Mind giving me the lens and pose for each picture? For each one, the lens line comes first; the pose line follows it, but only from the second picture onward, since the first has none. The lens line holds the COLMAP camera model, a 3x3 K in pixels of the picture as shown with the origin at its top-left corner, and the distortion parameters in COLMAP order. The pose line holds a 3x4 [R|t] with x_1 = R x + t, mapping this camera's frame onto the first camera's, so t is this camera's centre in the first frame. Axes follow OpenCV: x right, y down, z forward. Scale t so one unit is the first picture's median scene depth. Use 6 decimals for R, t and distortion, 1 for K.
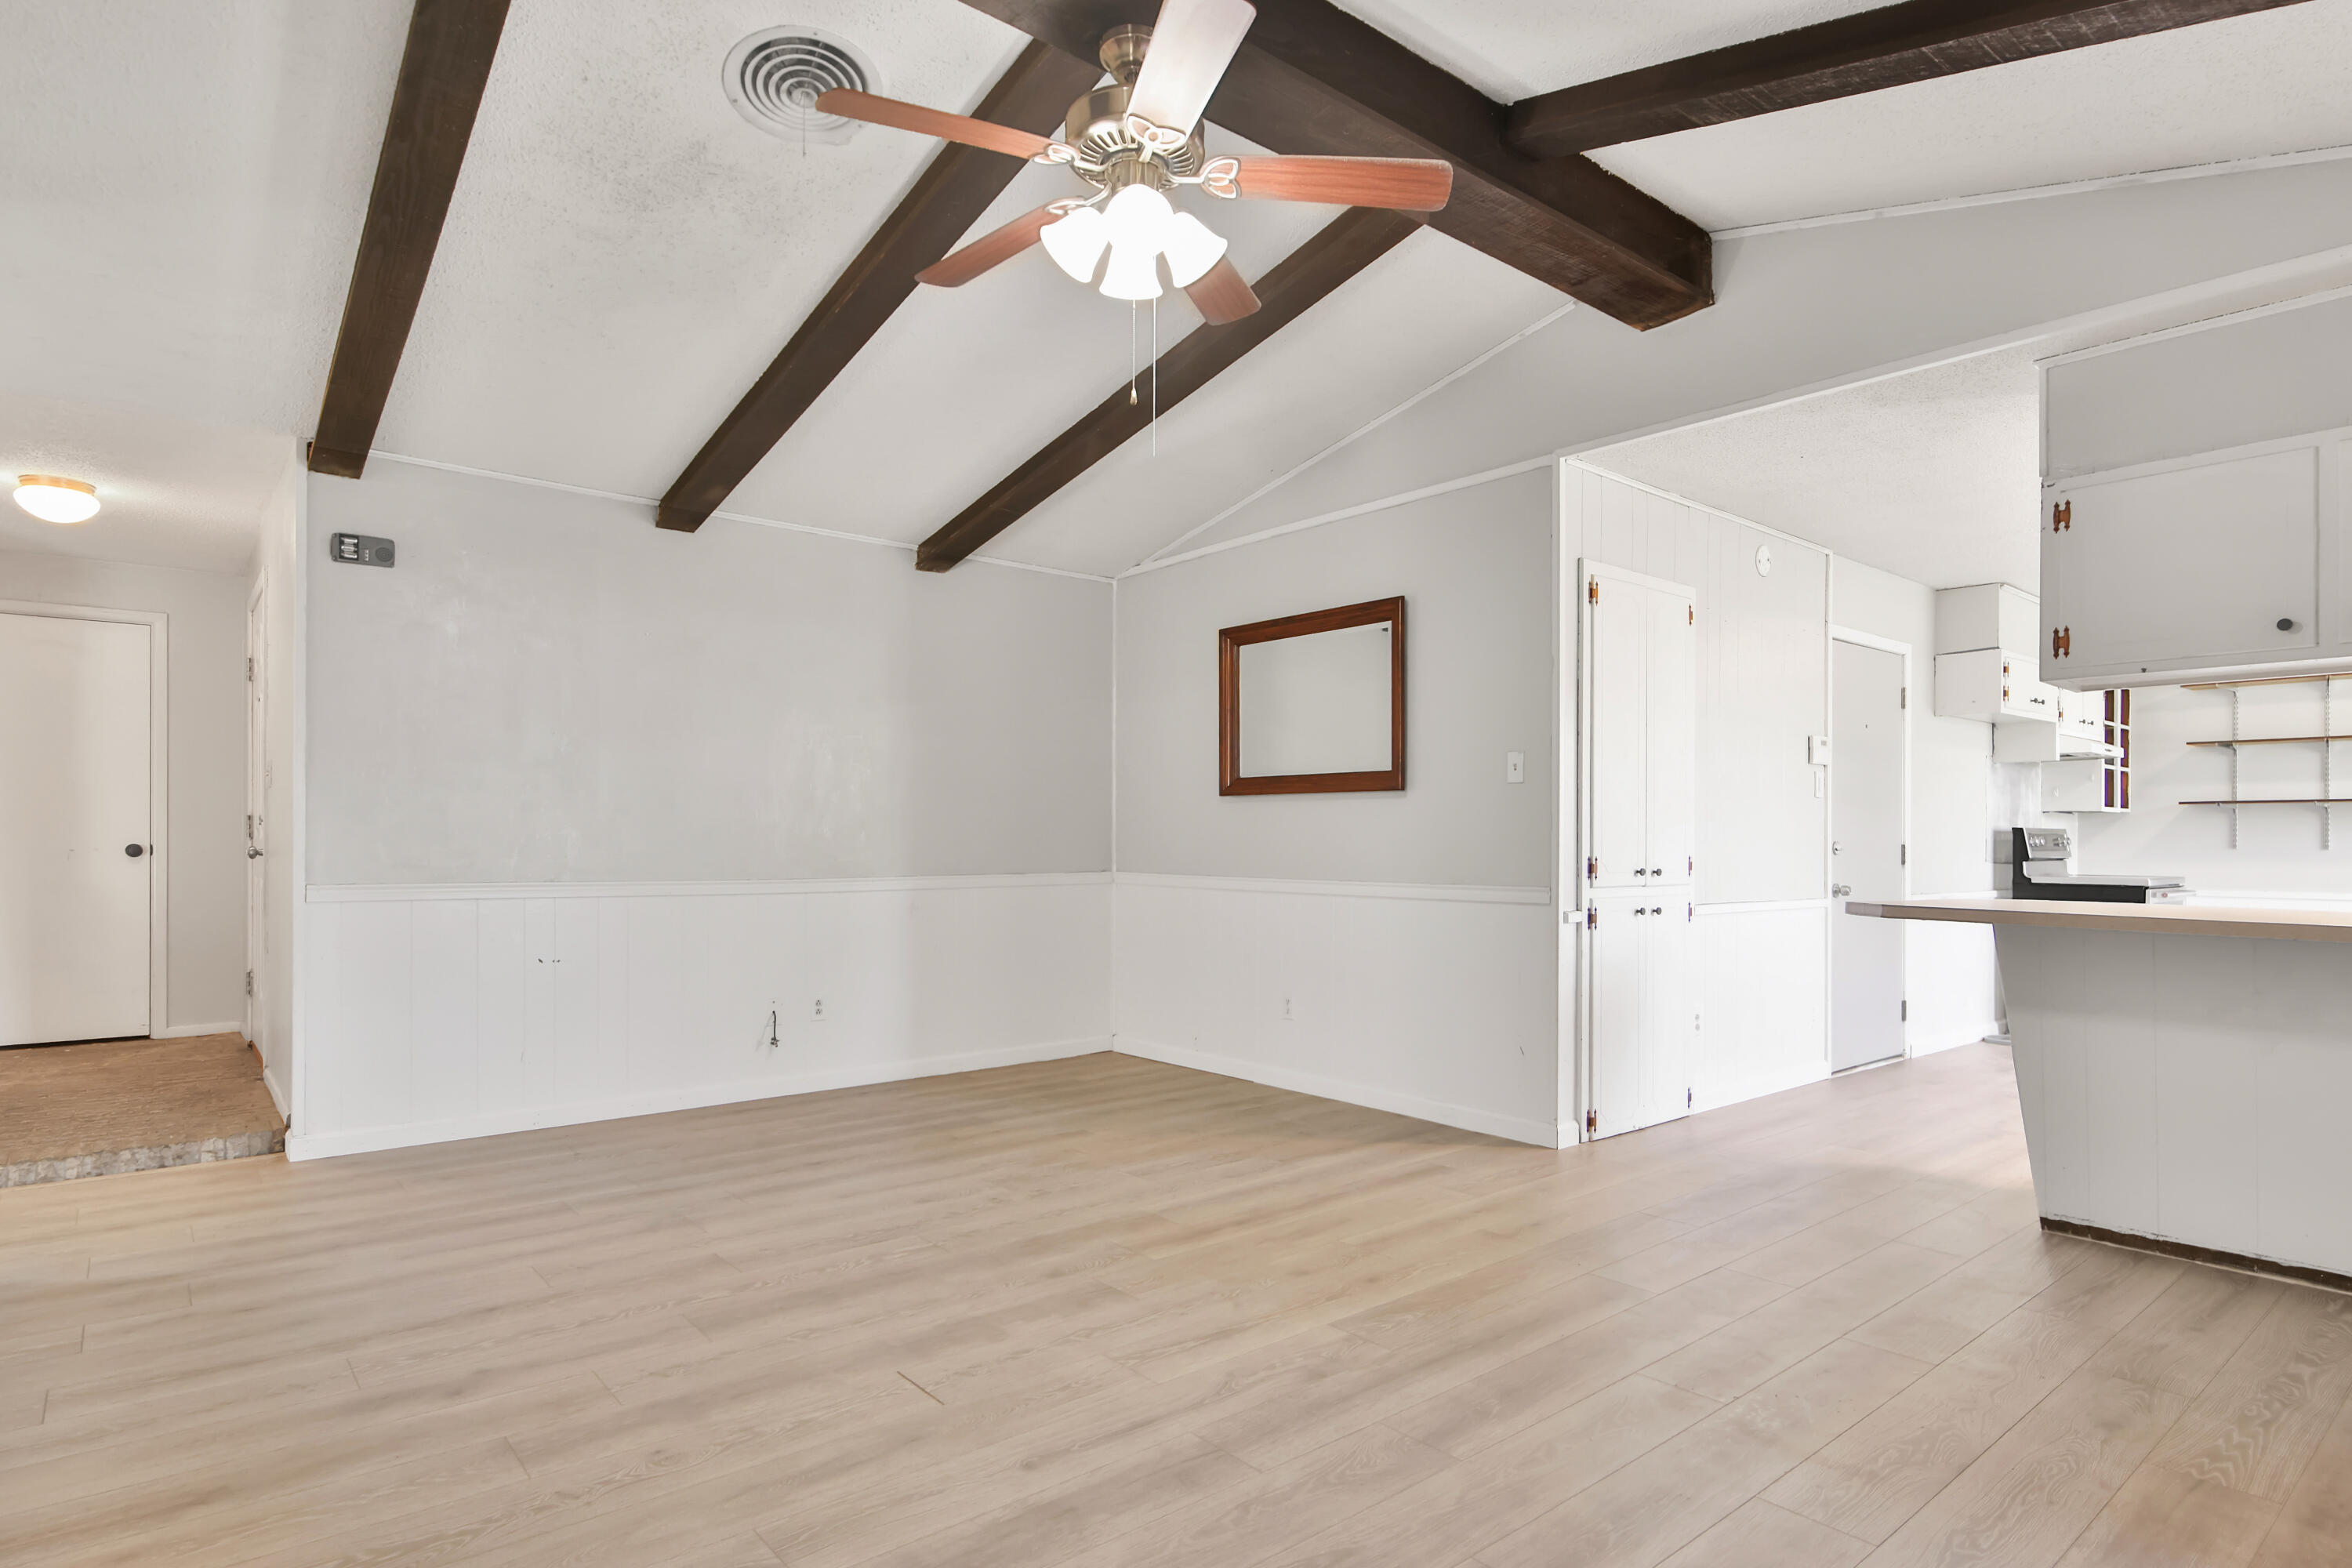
lens RADIAL K [[1234.0, 0, 1178.5], [0, 1234.0, 805.7], [0, 0, 1]] dist [-0.000576, -0.002740]
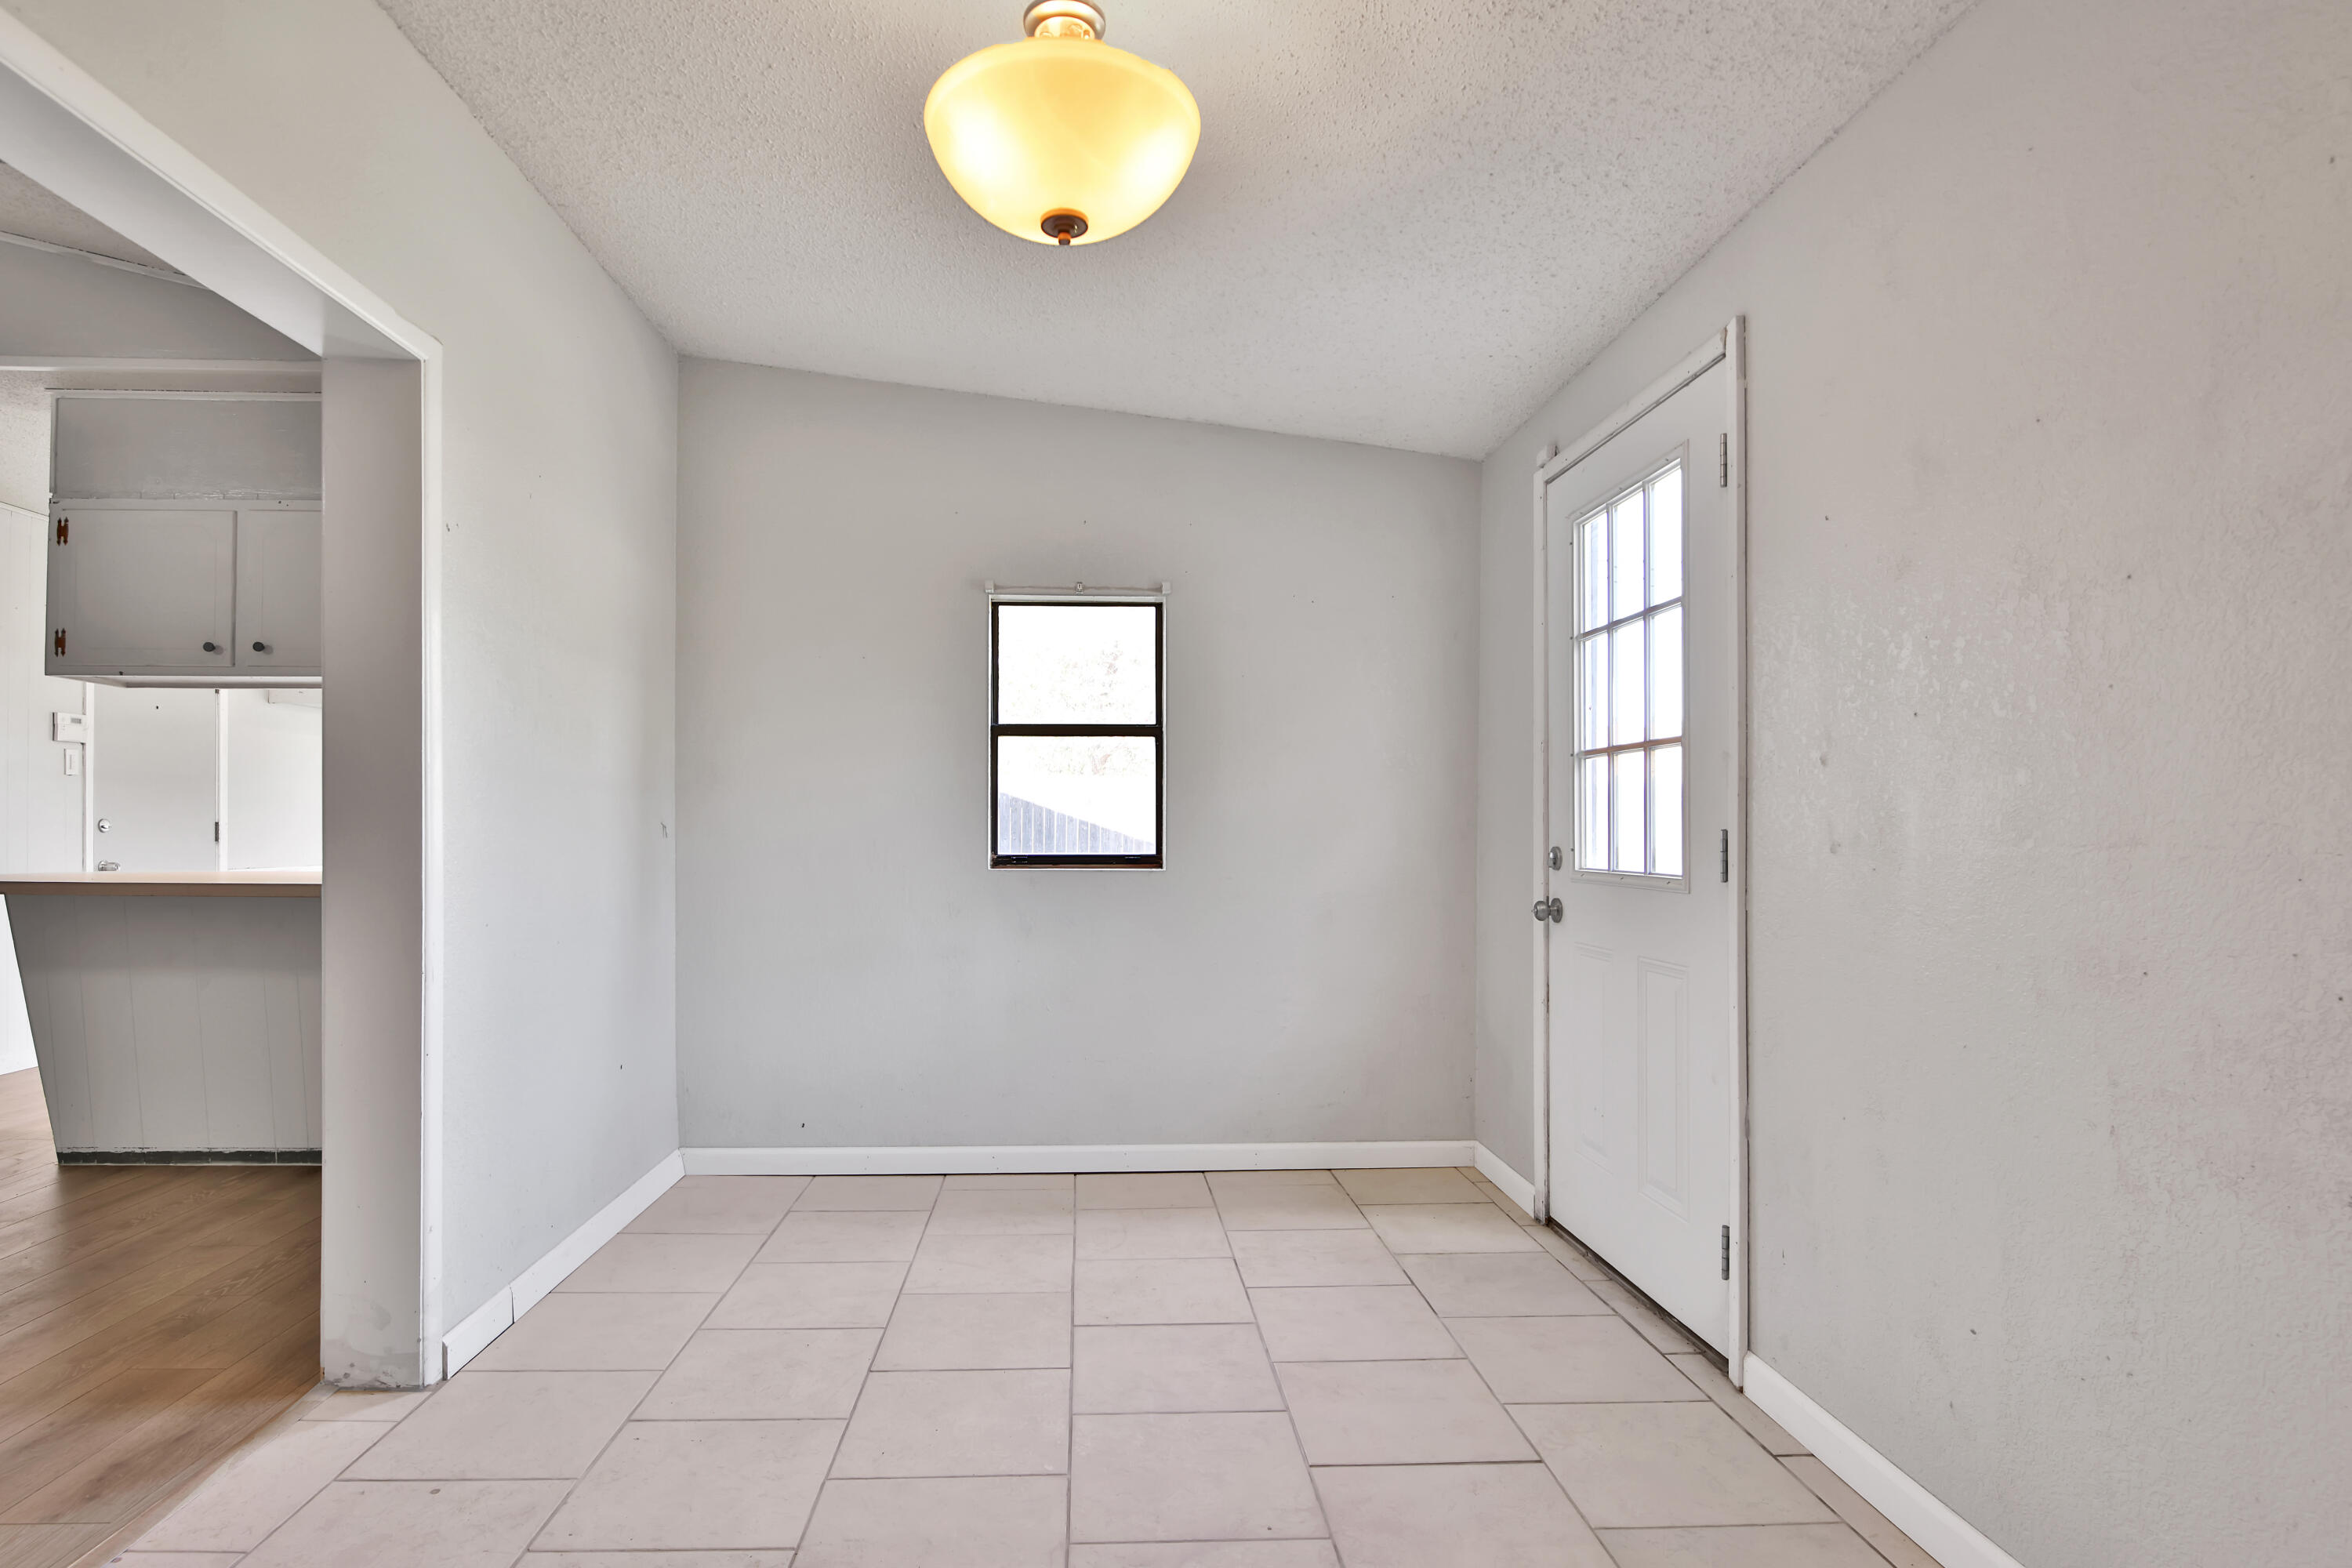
lens RADIAL K [[1234.0, 0, 1168.7], [0, 1234.0, 792.7], [0, 0, 1]] dist [-0.000576, -0.002740]
pose [[0.580653, 0.017764, 0.813958, 0.383492], [-0.019248, 0.999782, -0.008088, -0.003759], [-0.813924, -0.010971, 0.580868, -0.488741]]
